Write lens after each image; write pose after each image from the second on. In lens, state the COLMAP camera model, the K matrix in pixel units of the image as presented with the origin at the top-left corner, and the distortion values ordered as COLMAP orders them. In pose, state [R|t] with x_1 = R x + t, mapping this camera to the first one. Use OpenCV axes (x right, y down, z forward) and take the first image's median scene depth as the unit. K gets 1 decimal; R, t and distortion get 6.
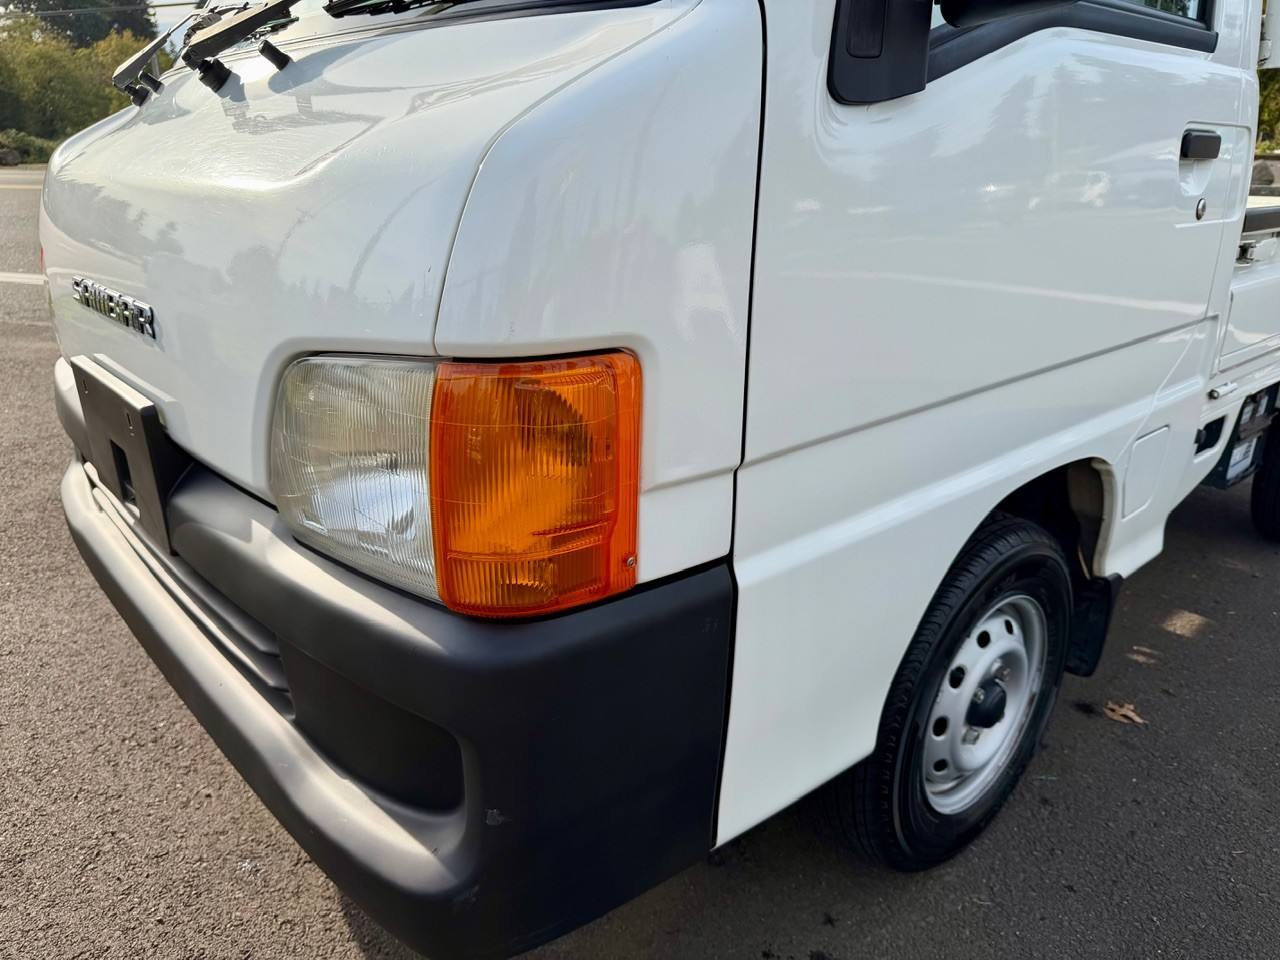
lens RADIAL K [[952.5, 0, 661.8], [0, 952.5, 504.1], [0, 0, 1]] dist [-0.012123, -0.008304]
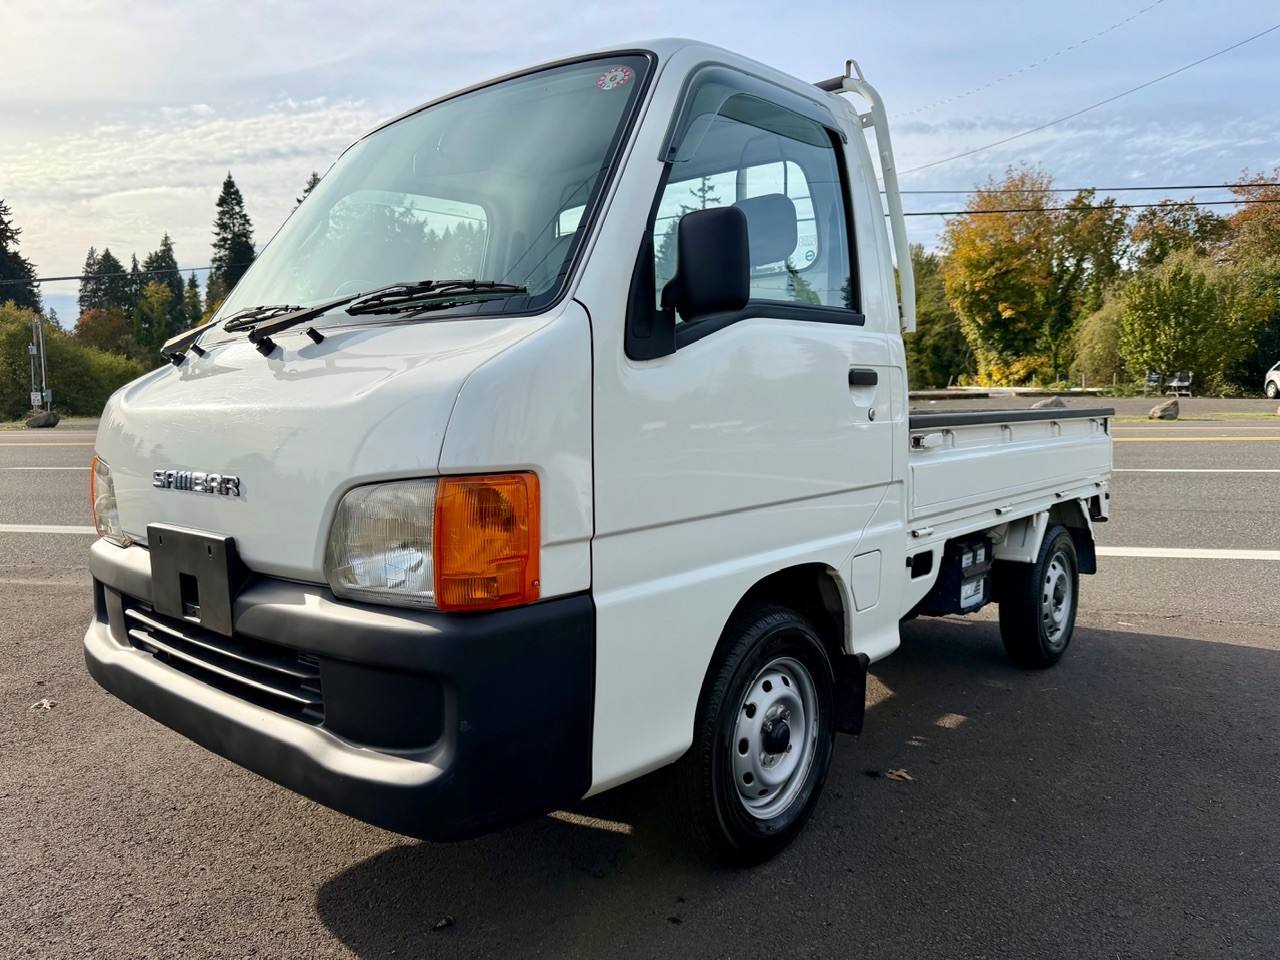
lens RADIAL K [[952.5, 0, 661.8], [0, 952.5, 504.1], [0, 0, 1]] dist [-0.012123, -0.008304]
pose [[0.991481, -0.033575, 0.125847, -0.009334], [0.063592, 0.968003, -0.242748, 0.217413], [-0.113670, 0.248683, 0.961892, -0.510976]]
